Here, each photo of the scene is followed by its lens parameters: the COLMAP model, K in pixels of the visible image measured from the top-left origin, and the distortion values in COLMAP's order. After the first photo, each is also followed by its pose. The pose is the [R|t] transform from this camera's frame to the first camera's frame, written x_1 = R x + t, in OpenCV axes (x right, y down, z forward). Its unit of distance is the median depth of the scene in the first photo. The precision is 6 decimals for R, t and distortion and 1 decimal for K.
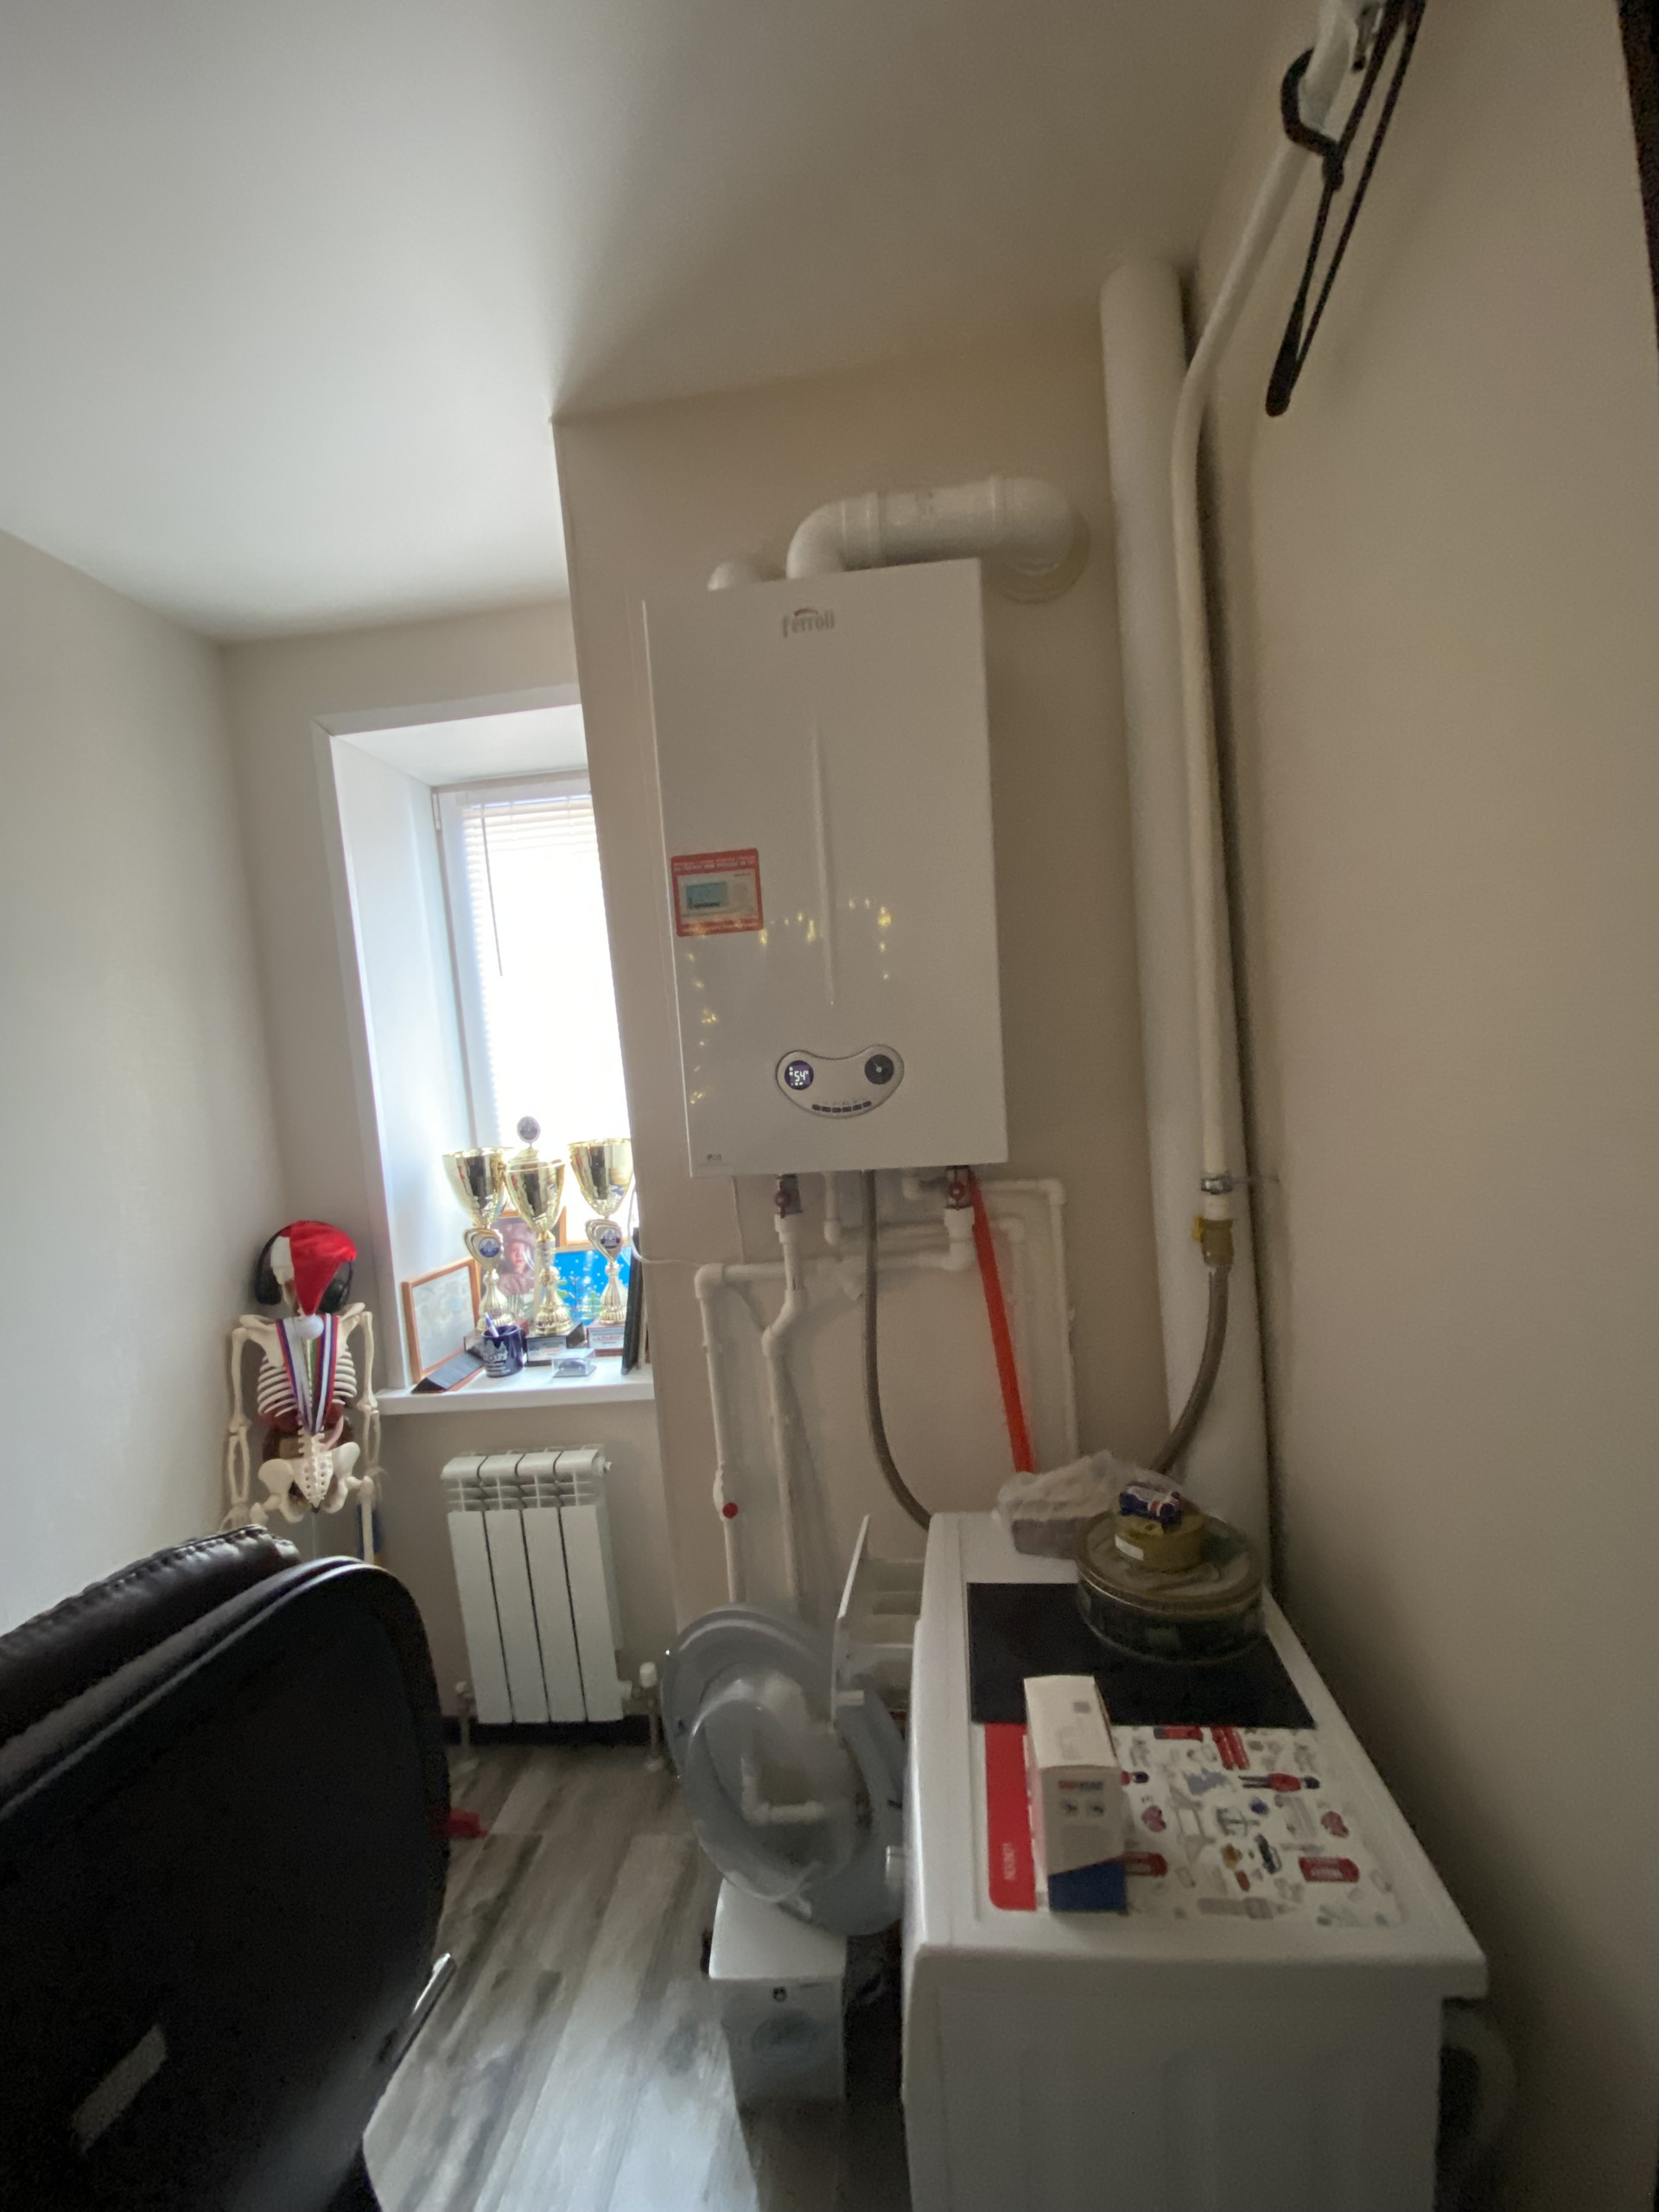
lens RADIAL K [[897.2, 0, 821.4], [0, 897.2, 1111.5], [0, 0, 1]] dist [0.014280, -0.018894]
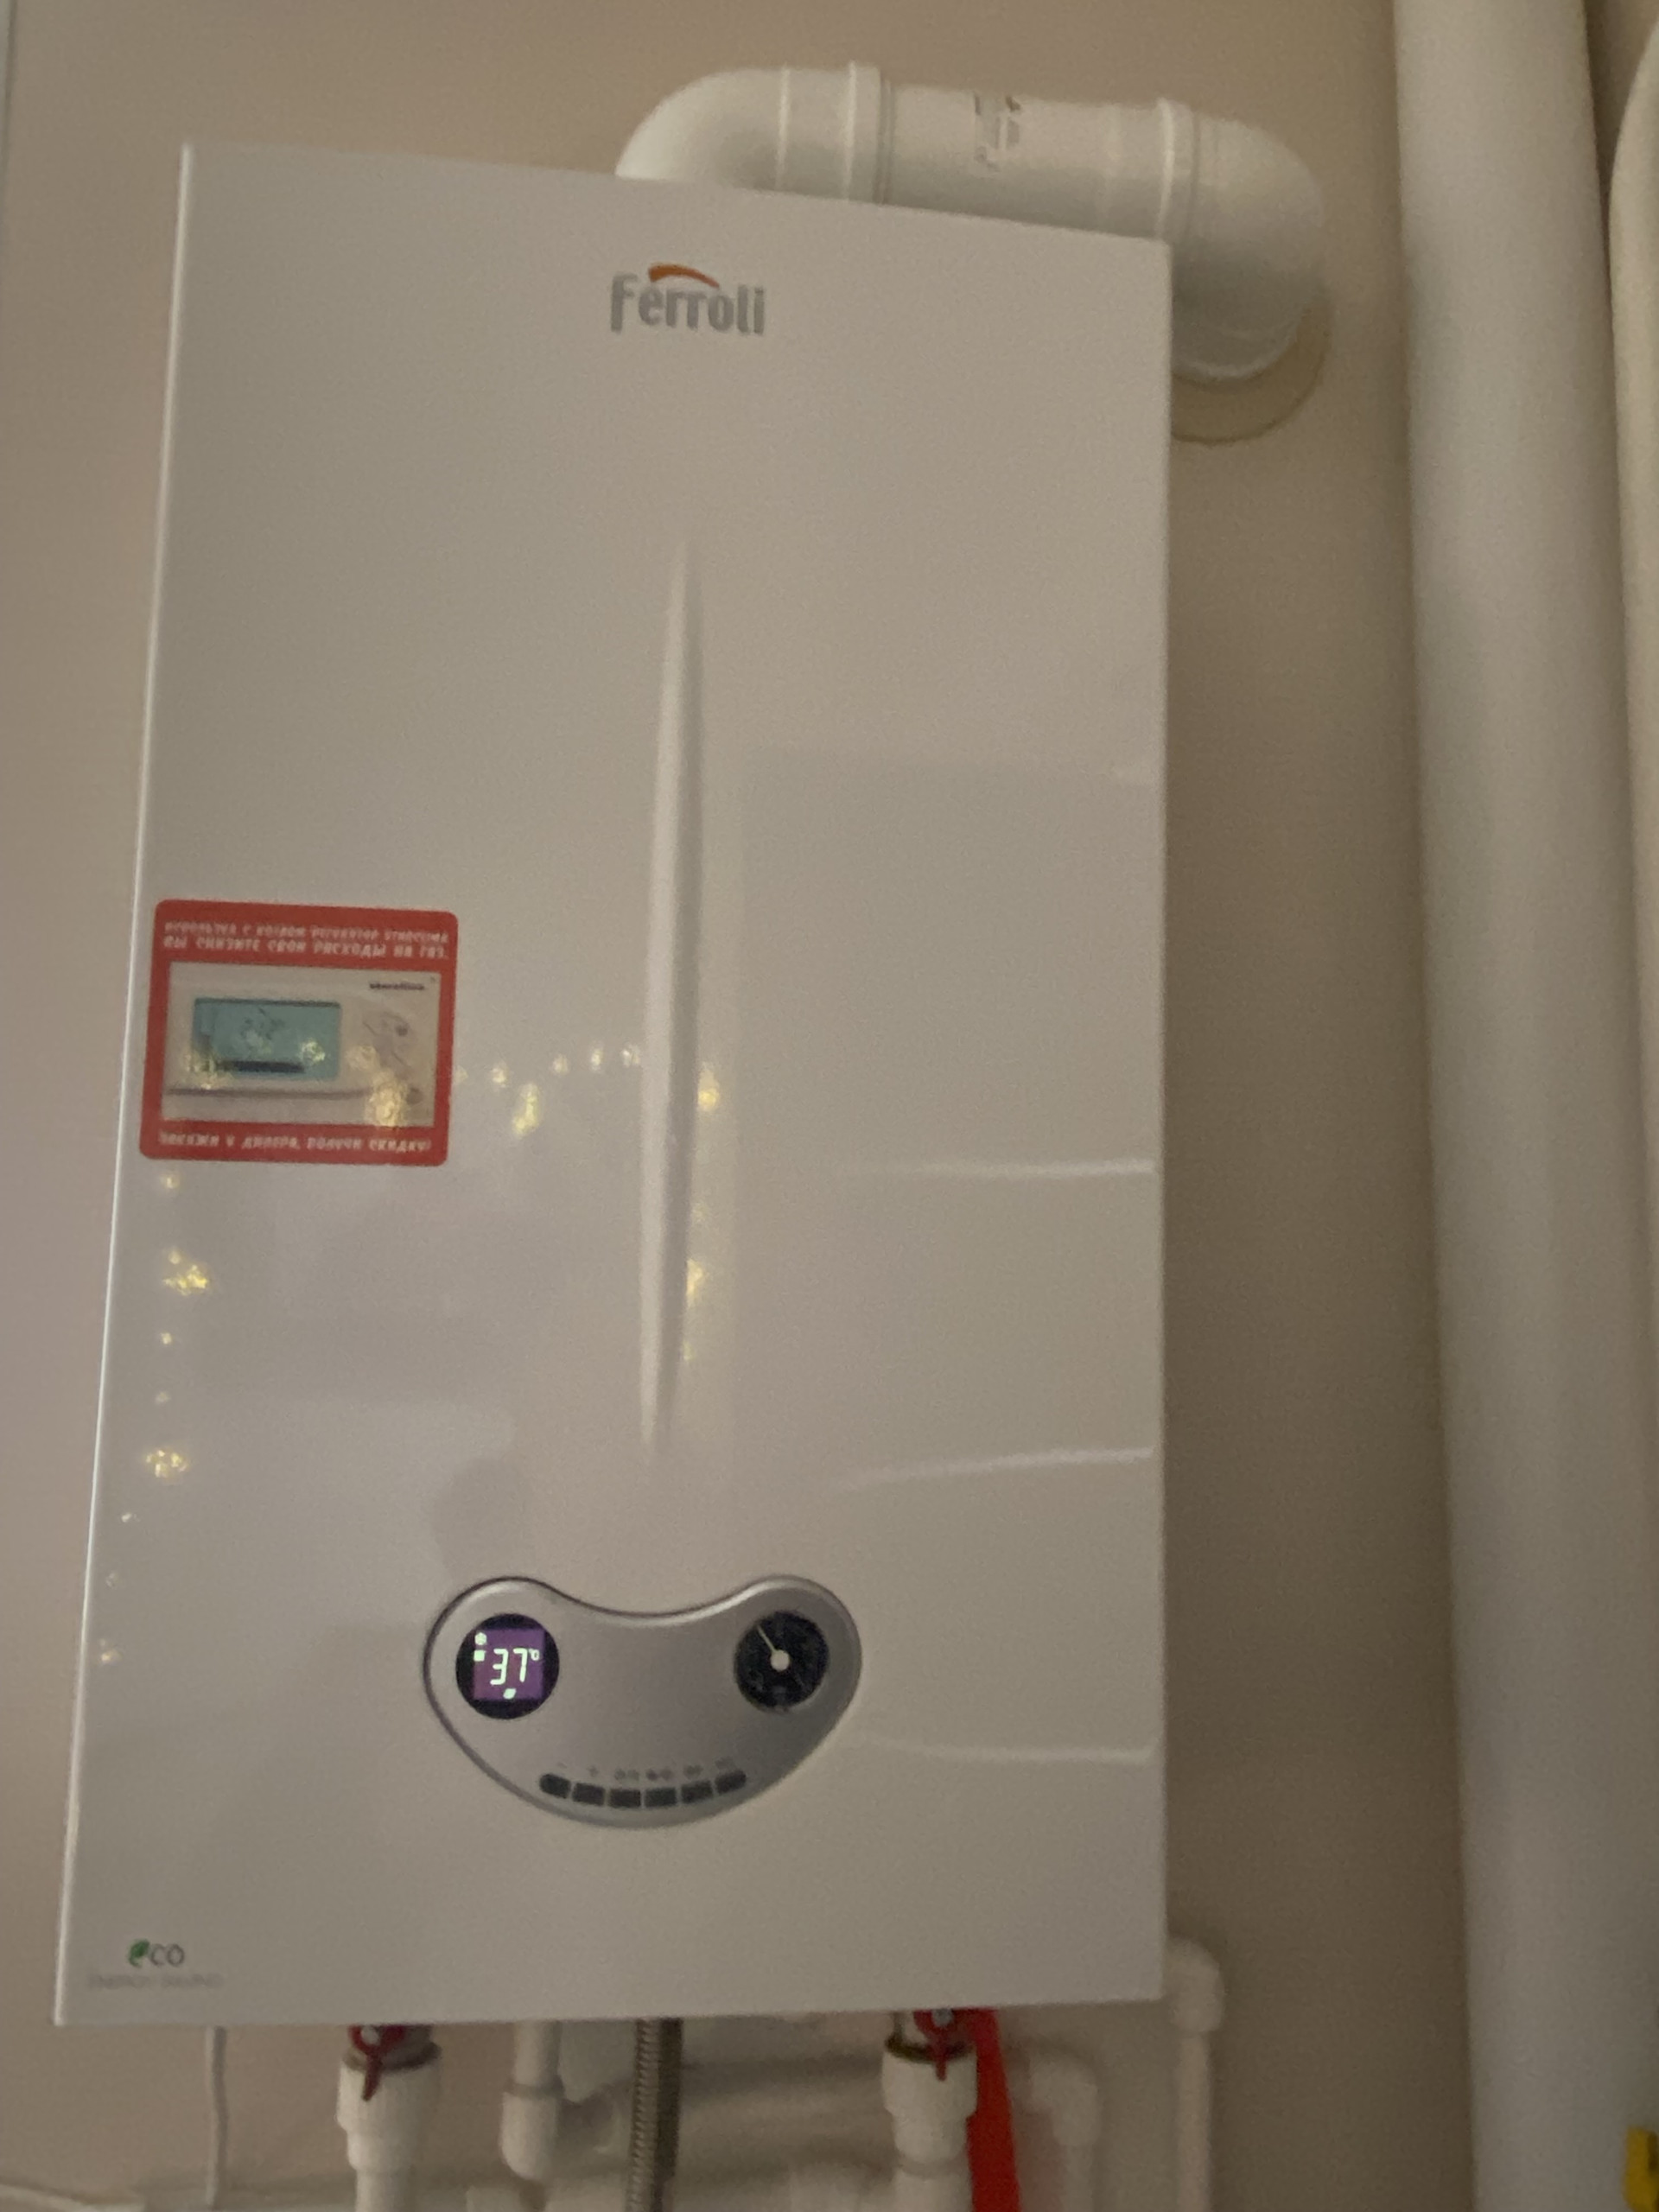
lens RADIAL K [[1642.9, 0, 822.4], [0, 1642.9, 1119.4], [0, 0, 1]] dist [0.075558, -0.079941]
pose [[0.968849, 0.116862, 0.218346, -0.040625], [-0.072413, 0.976811, -0.201488, -0.071063], [-0.236829, 0.179401, 0.954844, 0.265906]]
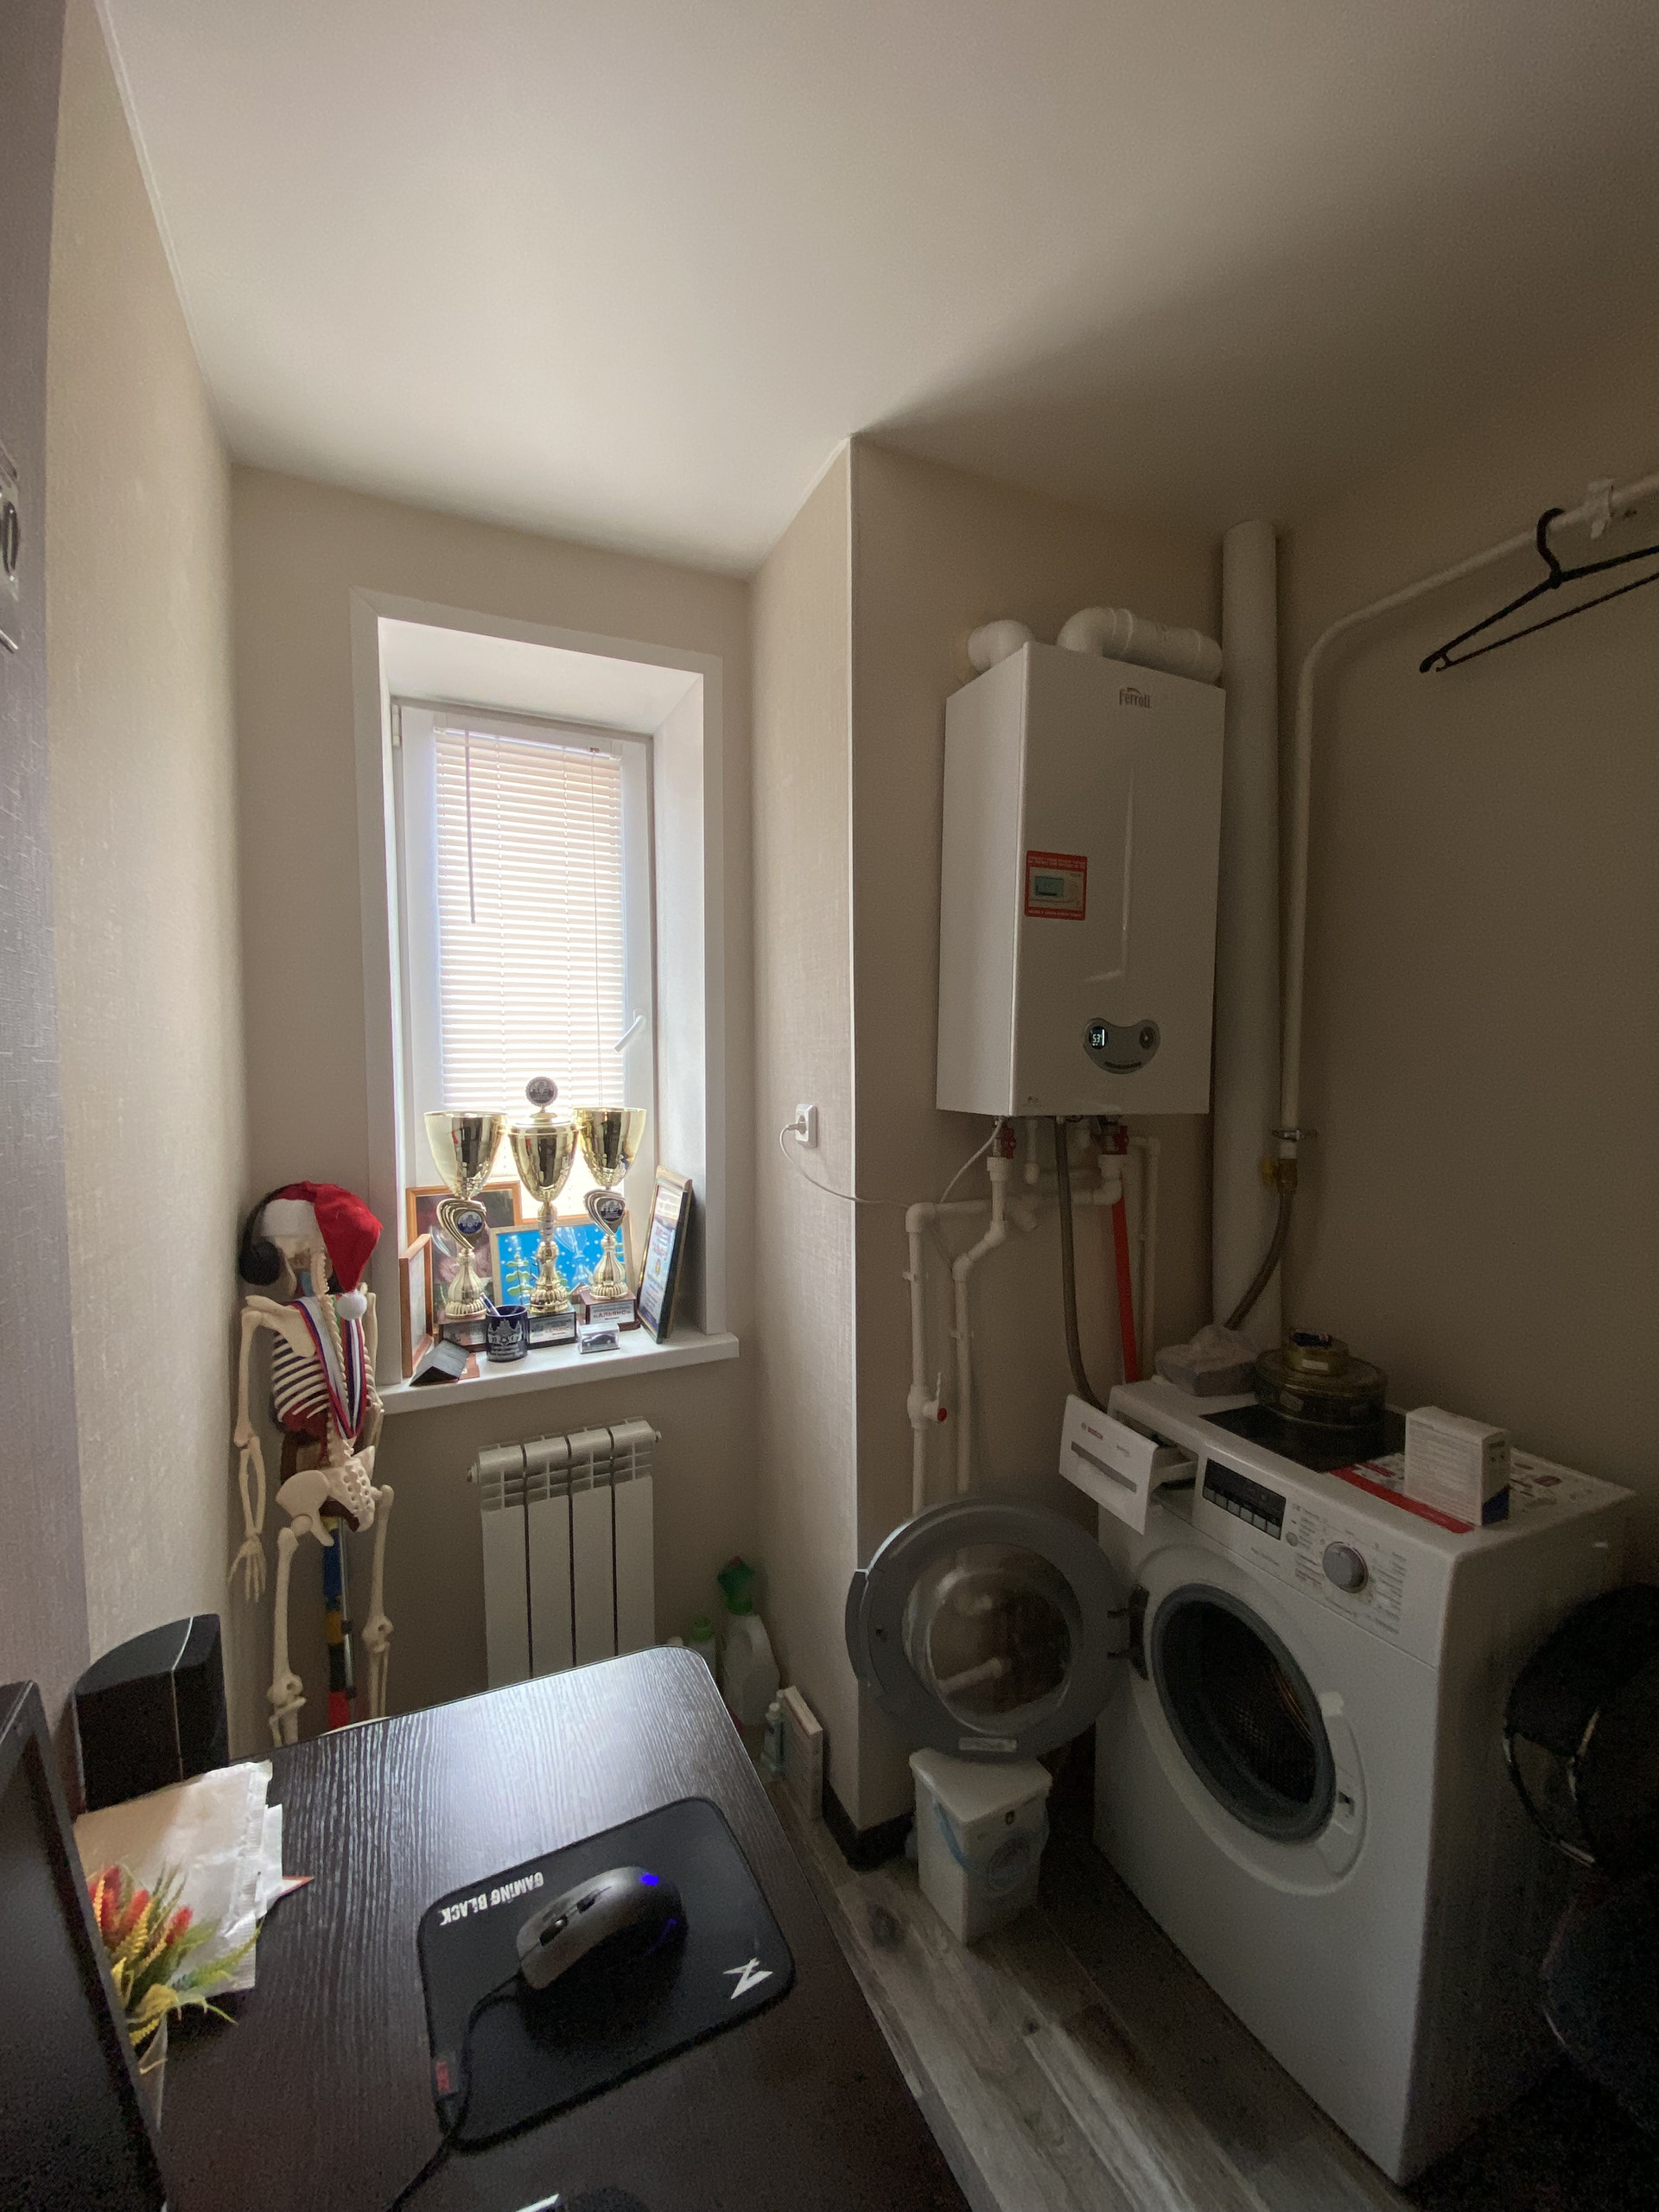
lens RADIAL K [[895.8, 0, 826.1], [0, 895.8, 1110.9], [0, 0, 1]] dist [0.018559, -0.019634]
pose [[0.861591, 0.053708, 0.504754, -0.628210], [-0.033999, 0.998260, -0.048186, 0.087151], [-0.506463, 0.024355, 0.861917, 0.060292]]
